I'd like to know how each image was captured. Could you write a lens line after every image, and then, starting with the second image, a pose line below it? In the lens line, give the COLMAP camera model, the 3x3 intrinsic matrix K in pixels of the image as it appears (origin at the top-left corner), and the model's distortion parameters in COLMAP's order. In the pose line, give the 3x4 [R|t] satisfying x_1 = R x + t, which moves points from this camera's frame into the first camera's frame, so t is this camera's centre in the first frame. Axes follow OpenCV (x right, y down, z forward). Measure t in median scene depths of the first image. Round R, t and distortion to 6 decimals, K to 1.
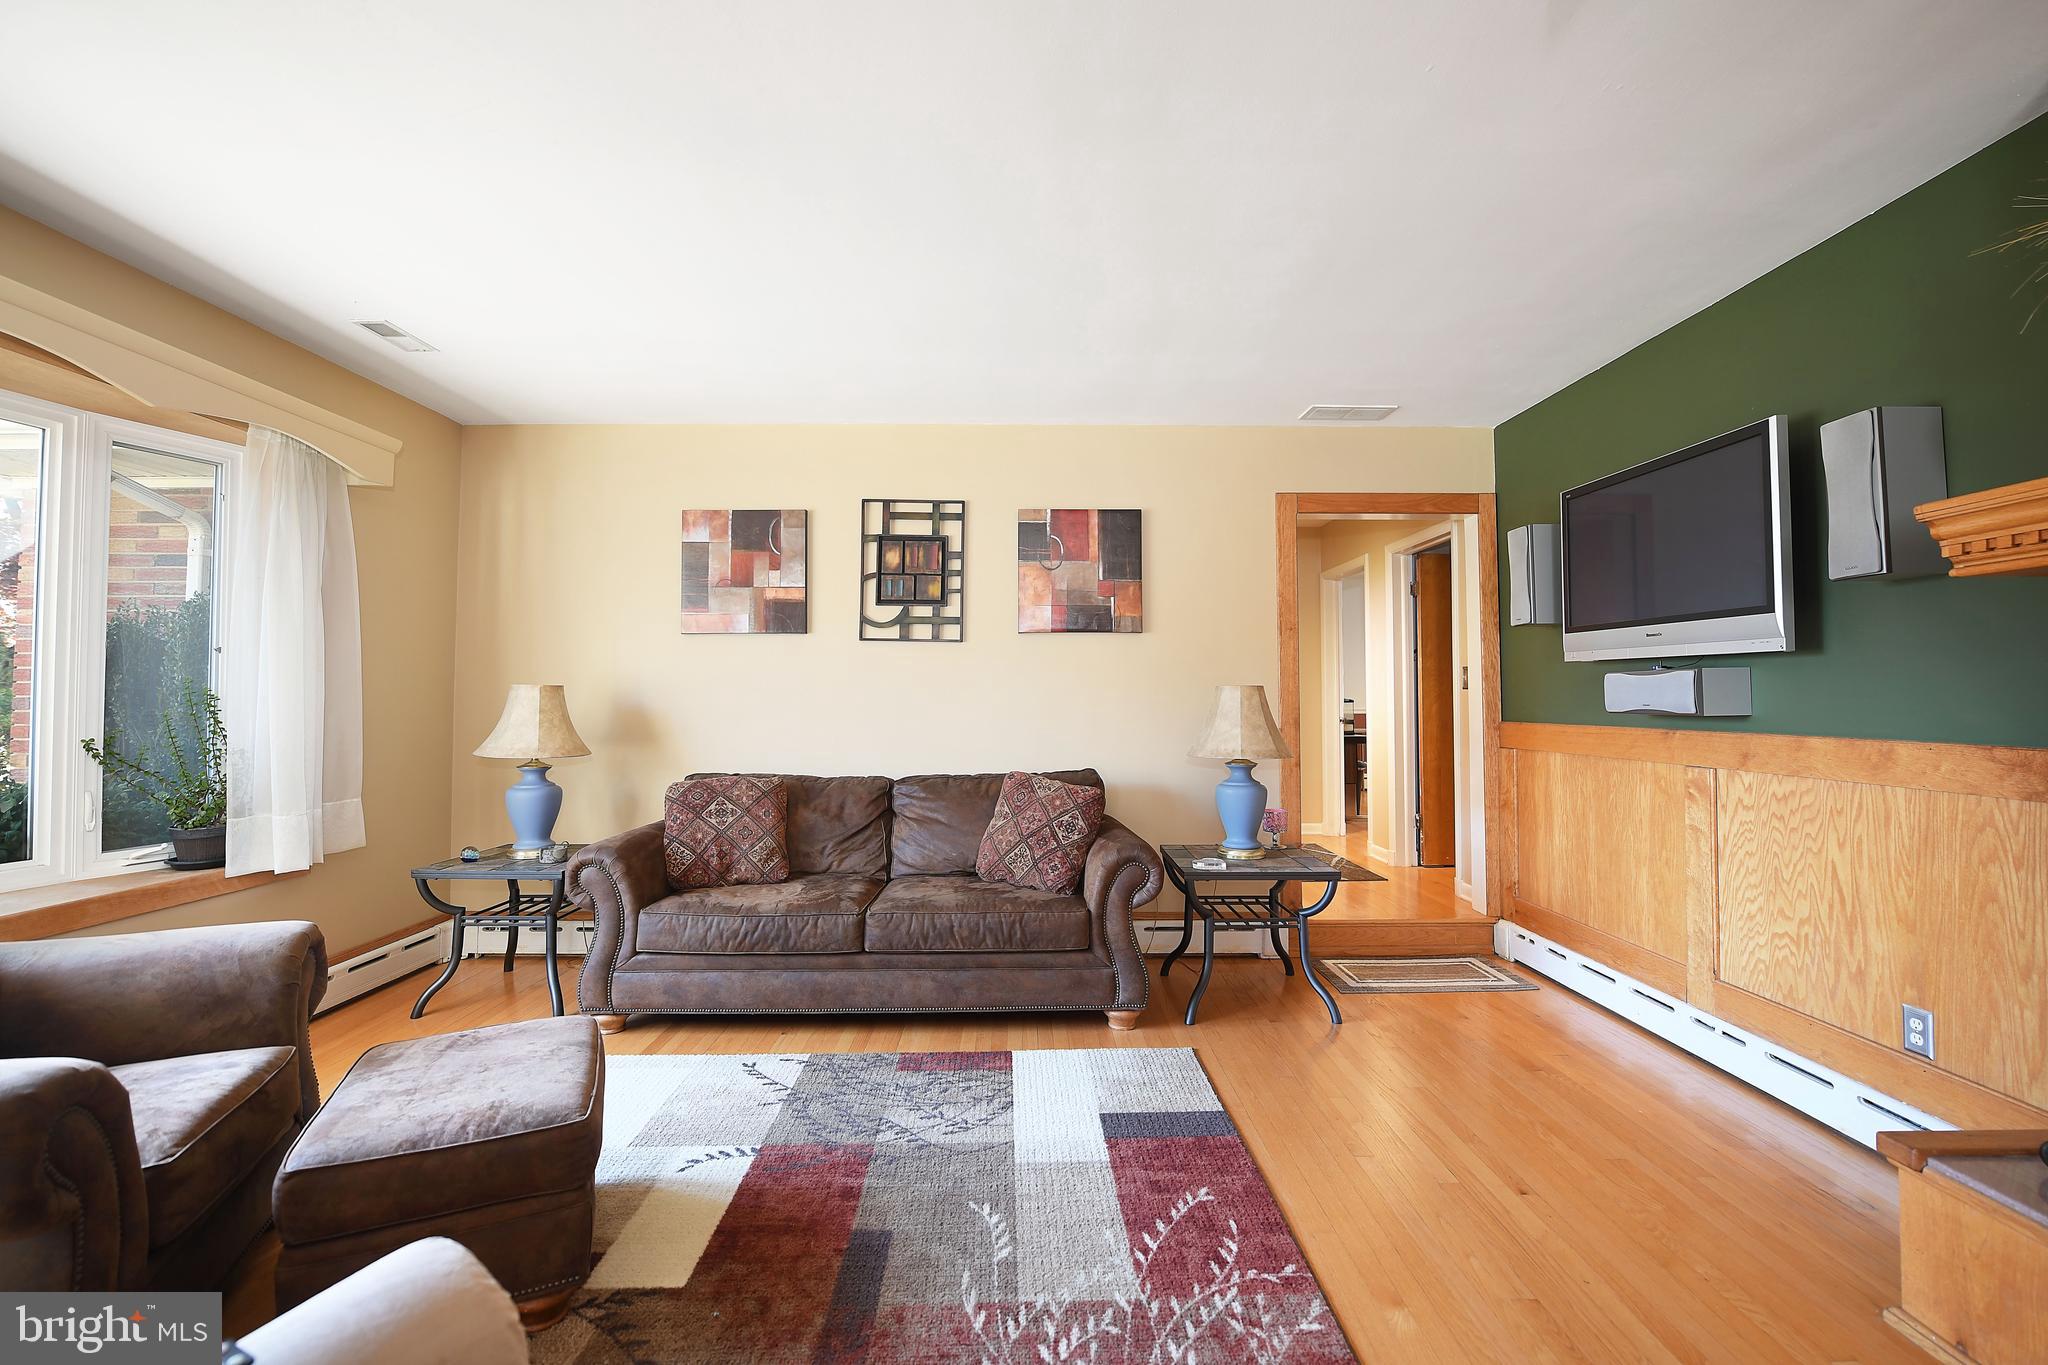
lens RADIAL K [[874.6, 0, 1046.1], [0, 874.6, 663.2], [0, 0, 1]] dist [-0.014462, -0.001396]
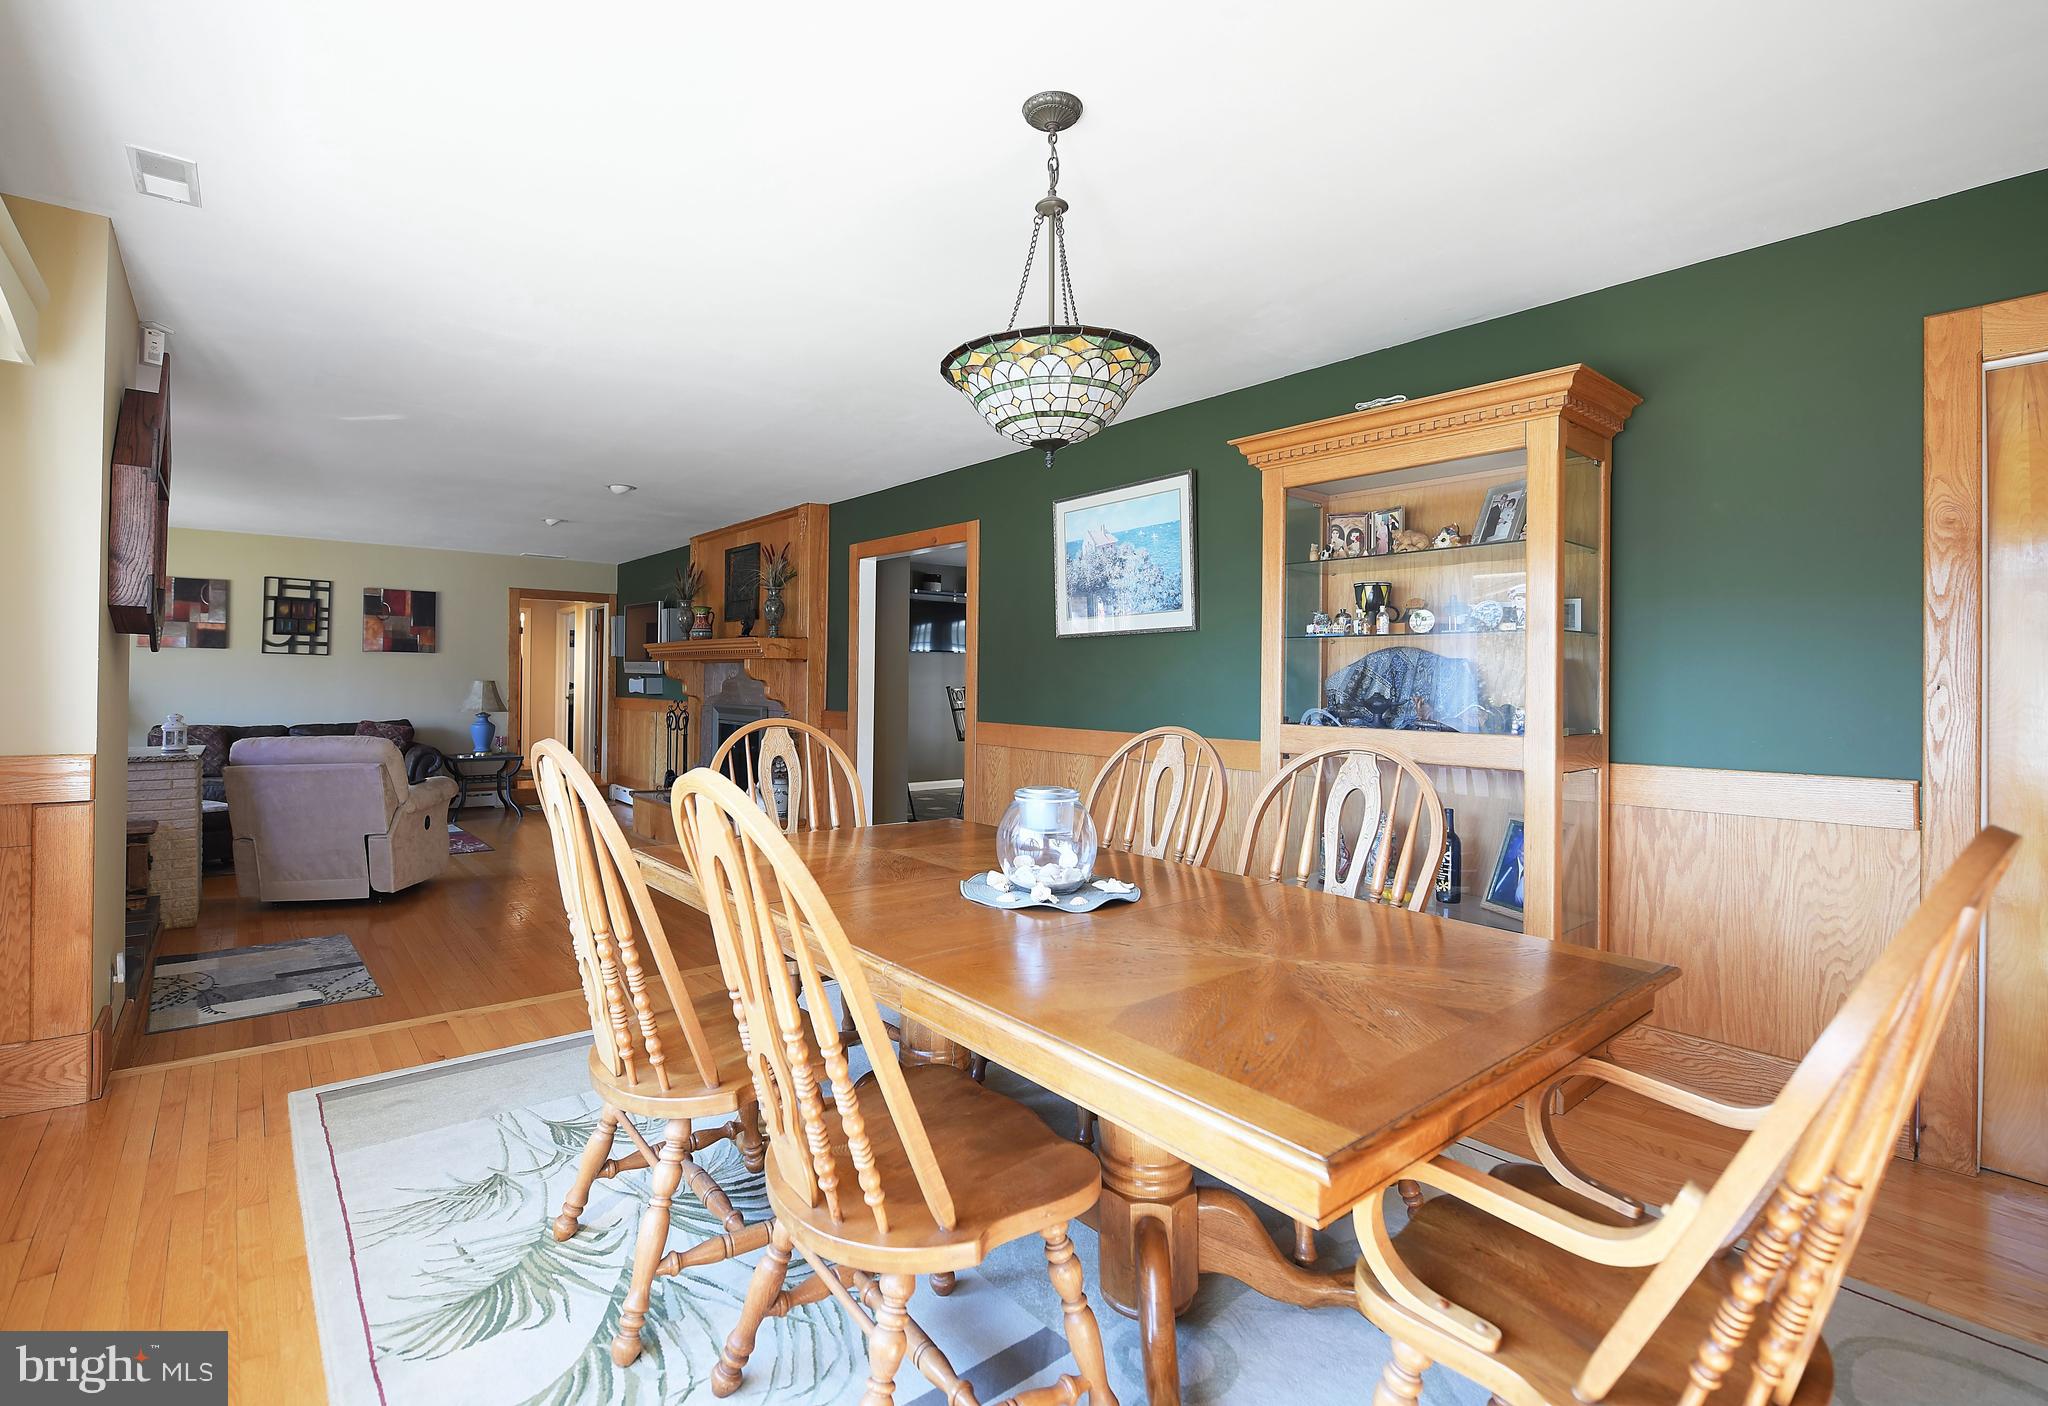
lens RADIAL K [[941.9, 0, 978.2], [0, 941.9, 669.2], [0, 0, 1]] dist [-0.014092, 0.000333]
pose [[0.788711, 0.016577, 0.614541, -0.247817], [-0.034269, 0.999268, 0.017026, -0.082981], [-0.613808, -0.034488, 0.788701, -1.591390]]
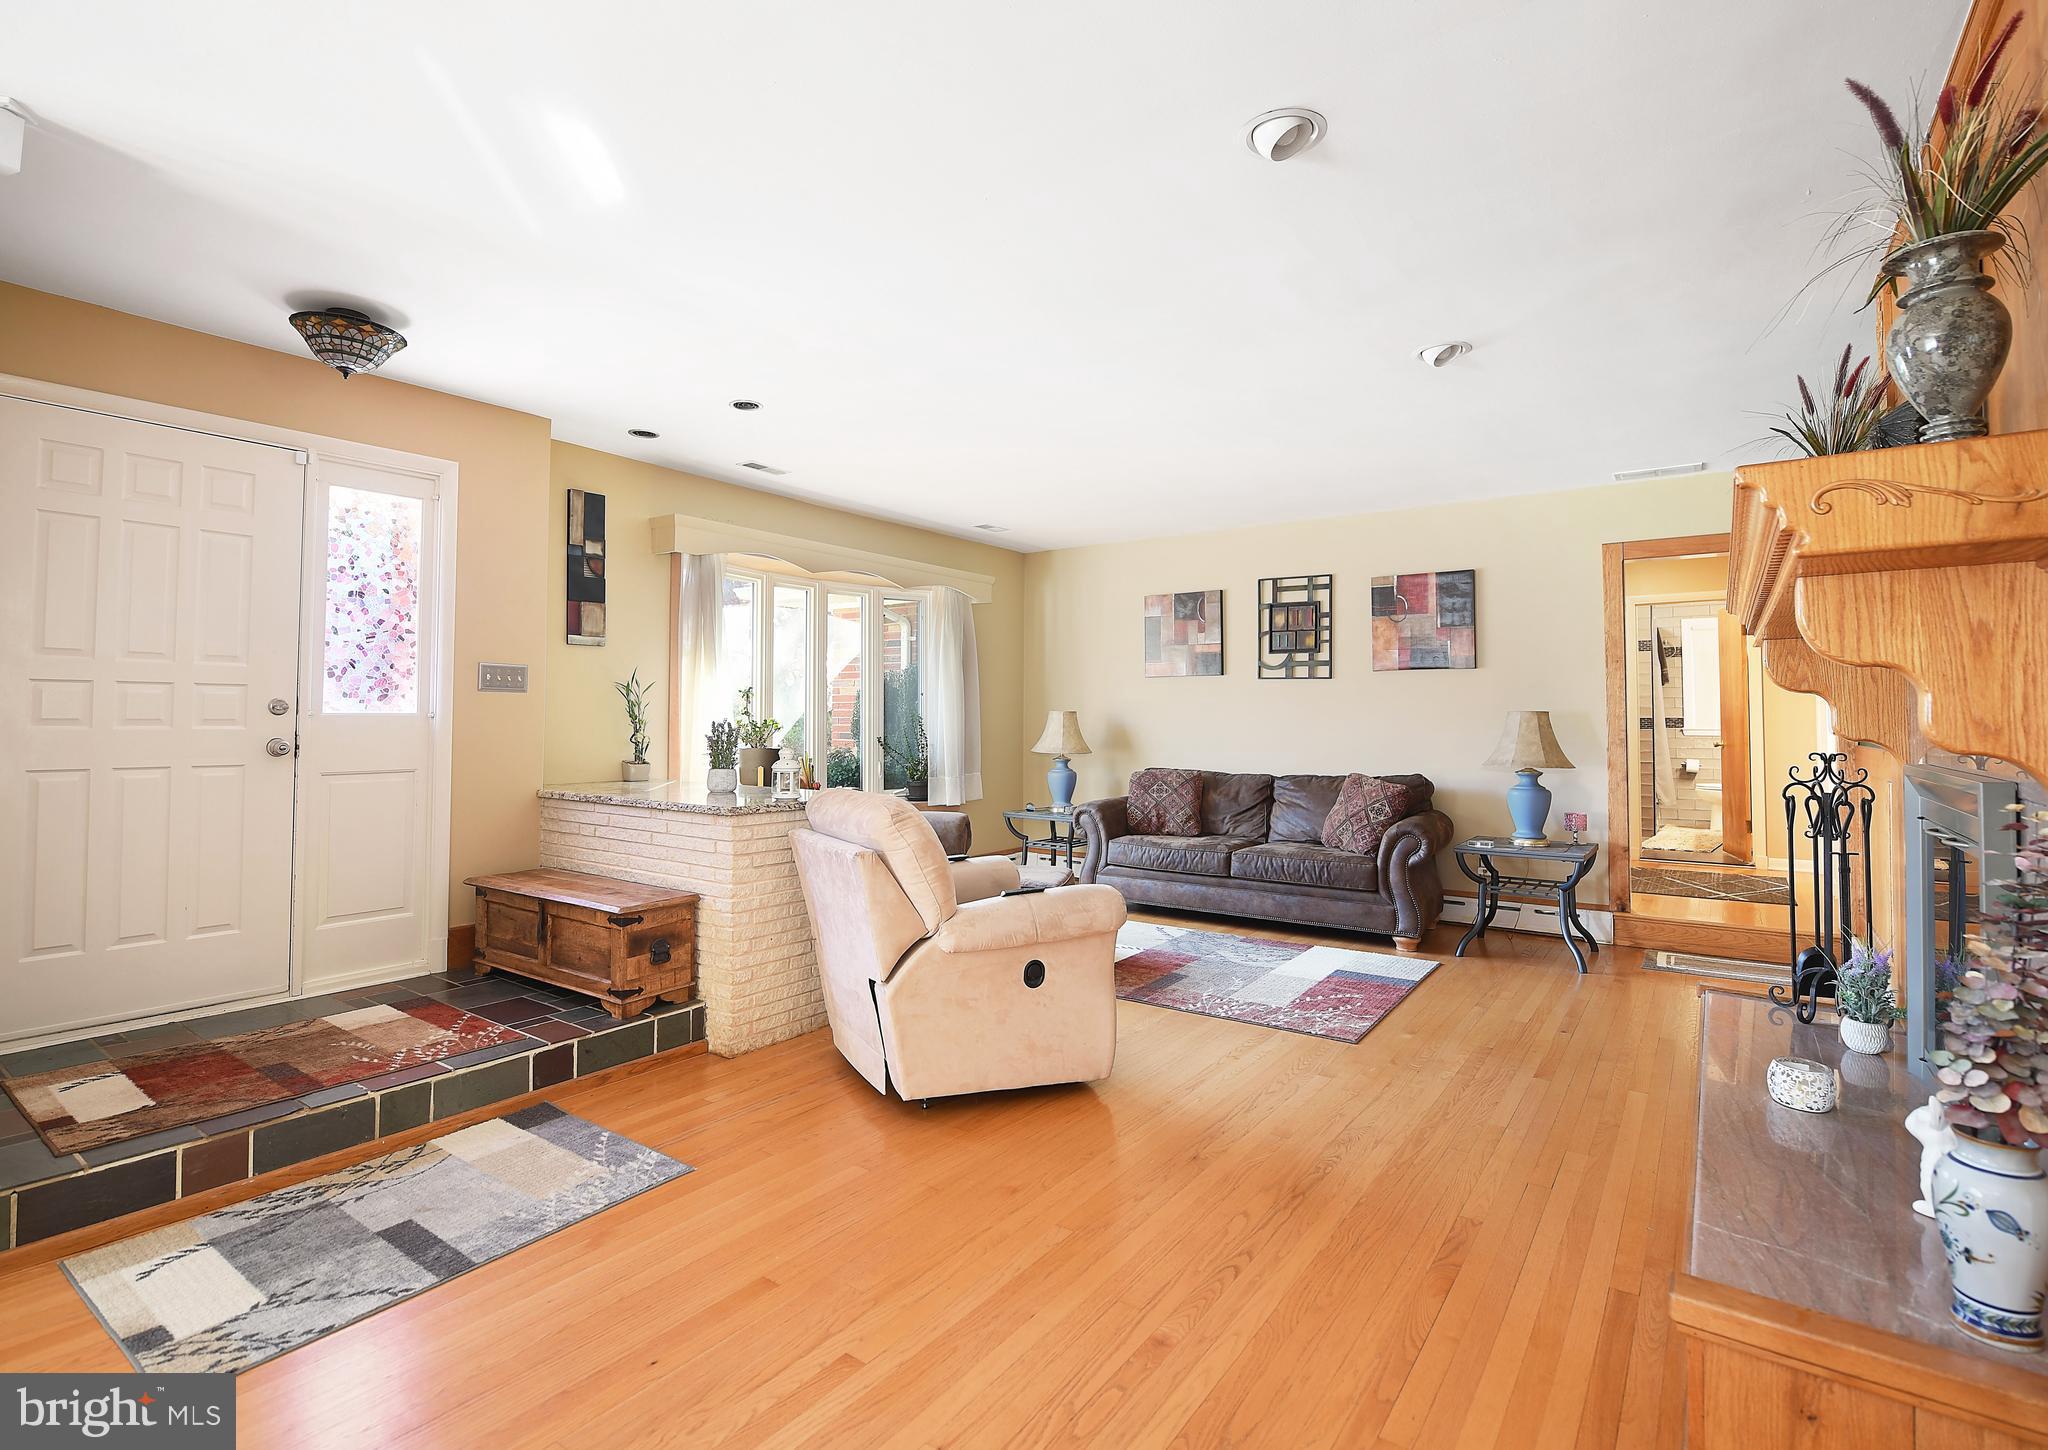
lens RADIAL K [[955.5, 0, 1011.6], [0, 955.5, 687.3], [0, 0, 1]] dist [-0.010460, -0.002415]
pose [[0.808839, -0.015297, -0.587831, 0.398302], [0.018650, 0.999826, -0.000356, -0.021099], [0.587734, -0.010675, 0.808984, -0.521610]]
